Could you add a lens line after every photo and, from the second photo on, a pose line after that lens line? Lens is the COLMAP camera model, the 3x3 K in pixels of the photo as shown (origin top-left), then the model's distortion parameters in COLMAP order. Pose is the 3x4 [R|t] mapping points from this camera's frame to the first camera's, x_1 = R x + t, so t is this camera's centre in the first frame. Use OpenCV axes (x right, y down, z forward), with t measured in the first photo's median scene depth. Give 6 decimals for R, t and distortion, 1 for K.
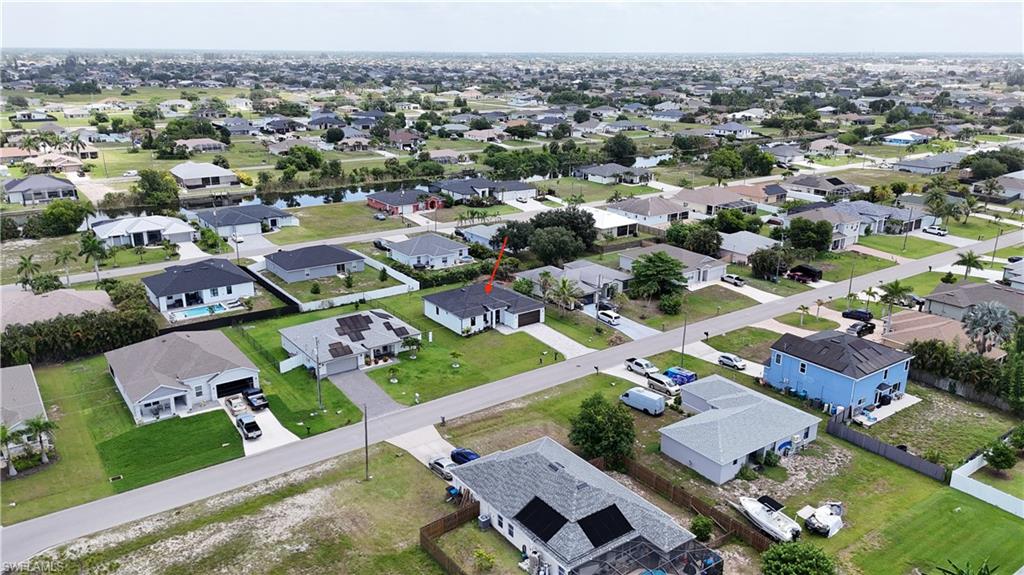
lens RADIAL K [[747.8, 0, 512.0], [0, 747.8, 287.5], [0, 0, 1]] dist [0.099858, -0.129006]
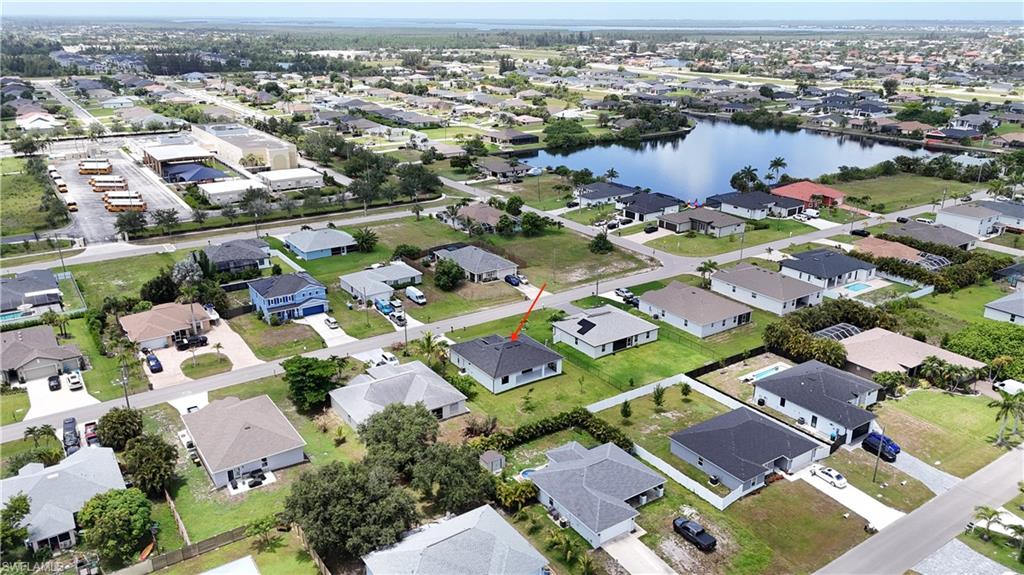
lens RADIAL K [[752.0, 0, 510.8], [0, 752.0, 288.3], [0, 0, 1]] dist [0.098240, -0.129842]
pose [[-0.999521, -0.017267, 0.025667, -0.075644], [0.001712, 0.797574, 0.603218, -0.724815], [-0.030887, 0.602974, -0.797163, 1.840842]]
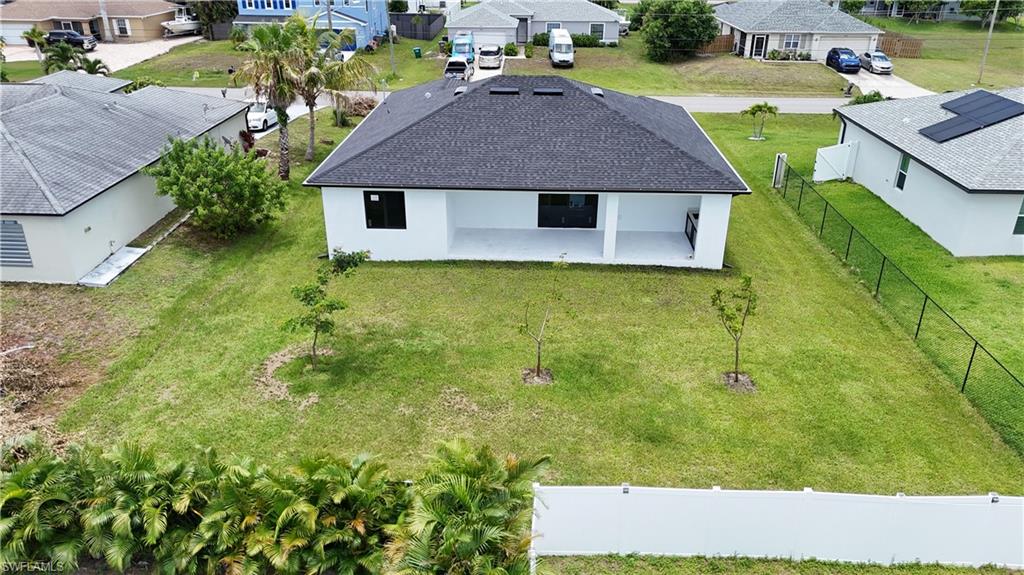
lens RADIAL K [[754.4, 0, 511.1], [0, 754.4, 288.8], [0, 0, 1]] dist [0.067745, -0.068907]
pose [[-0.788716, -0.269940, 0.552322, -0.198743], [0.173861, 0.763815, 0.621578, -0.107006], [-0.589660, 0.586276, -0.555501, 1.200330]]
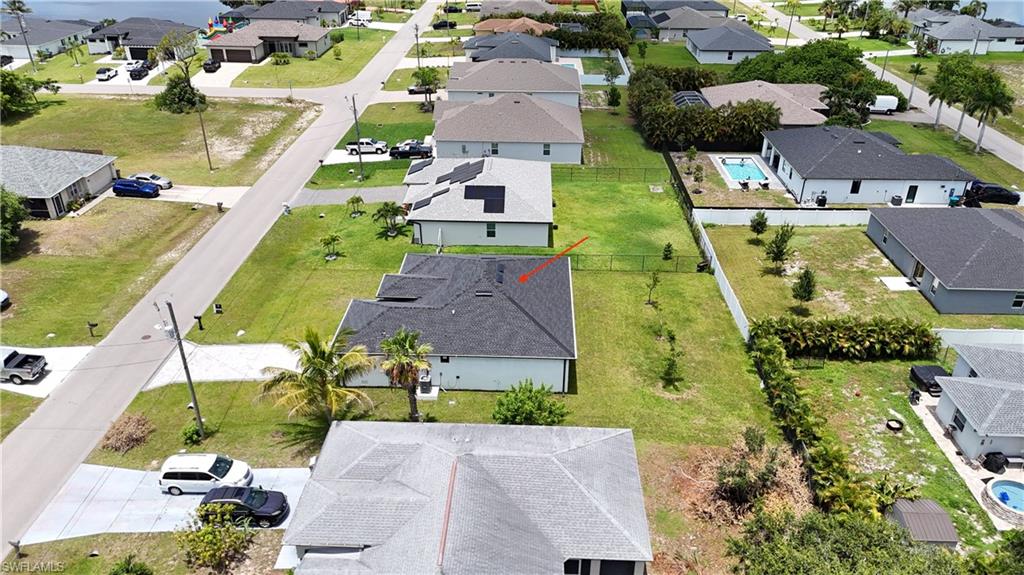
lens RADIAL K [[747.8, 0, 512.0], [0, 747.8, 287.5], [0, 0, 1]] dist [0.099858, -0.129006]
pose [[-0.612565, 0.366144, -0.700502, 0.255495], [-0.243435, 0.755769, 0.607908, -0.268325], [0.752000, 0.542910, -0.373825, 1.201200]]
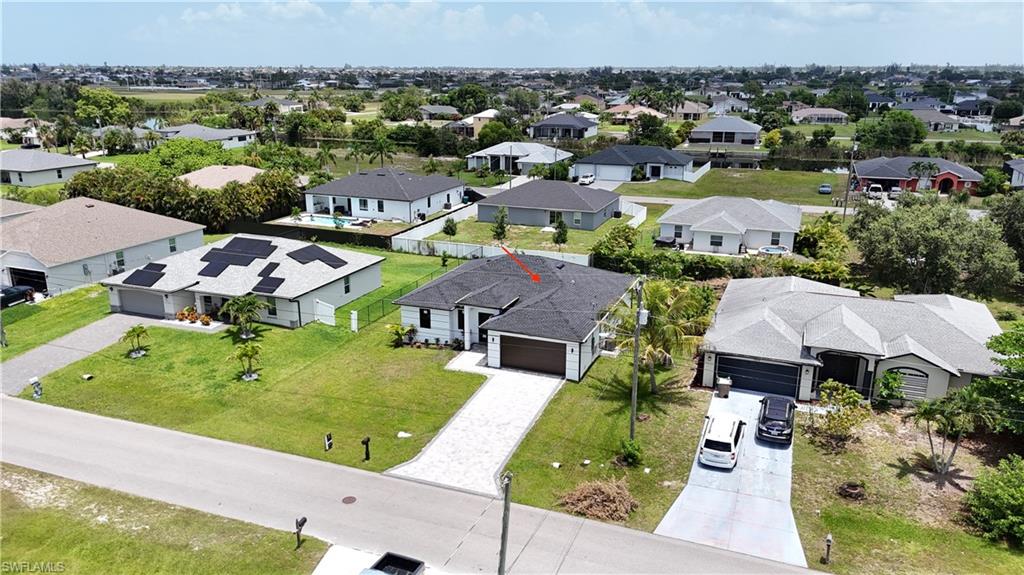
lens RADIAL K [[752.0, 0, 510.8], [0, 752.0, 288.3], [0, 0, 1]] dist [0.098240, -0.129842]
pose [[0.539970, 0.231326, -0.809272, 0.328228], [-0.250483, 0.962092, 0.107879, -0.032919], [0.803549, 0.144457, 0.577444, 0.745498]]
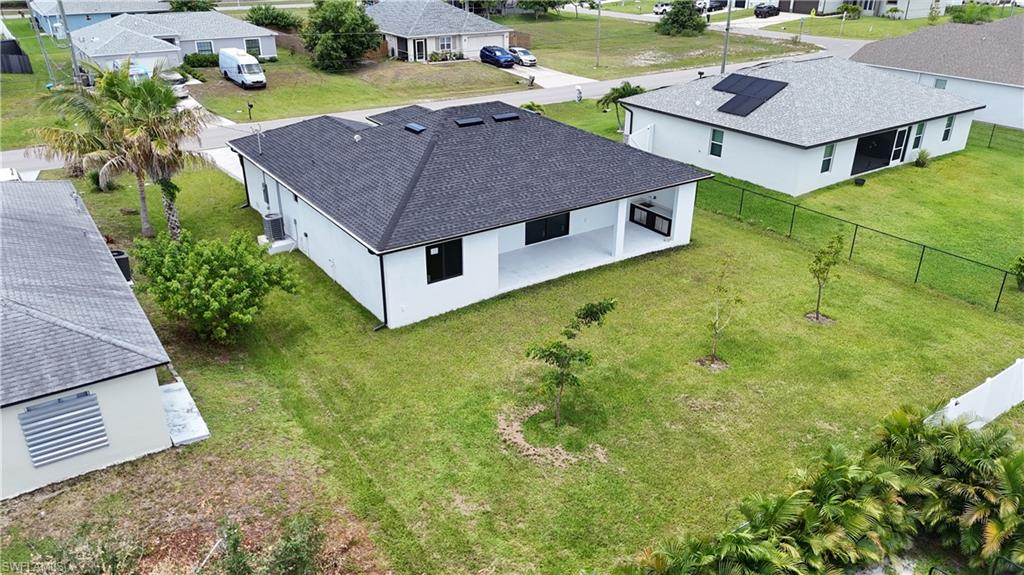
lens RADIAL K [[754.4, 0, 511.1], [0, 754.4, 288.8], [0, 0, 1]] dist [0.067745, -0.068907]
pose [[-0.999674, -0.019332, 0.016691, -0.065448], [-0.002952, 0.736583, 0.676341, -0.130781], [-0.025370, 0.676071, -0.736400, 1.245770]]
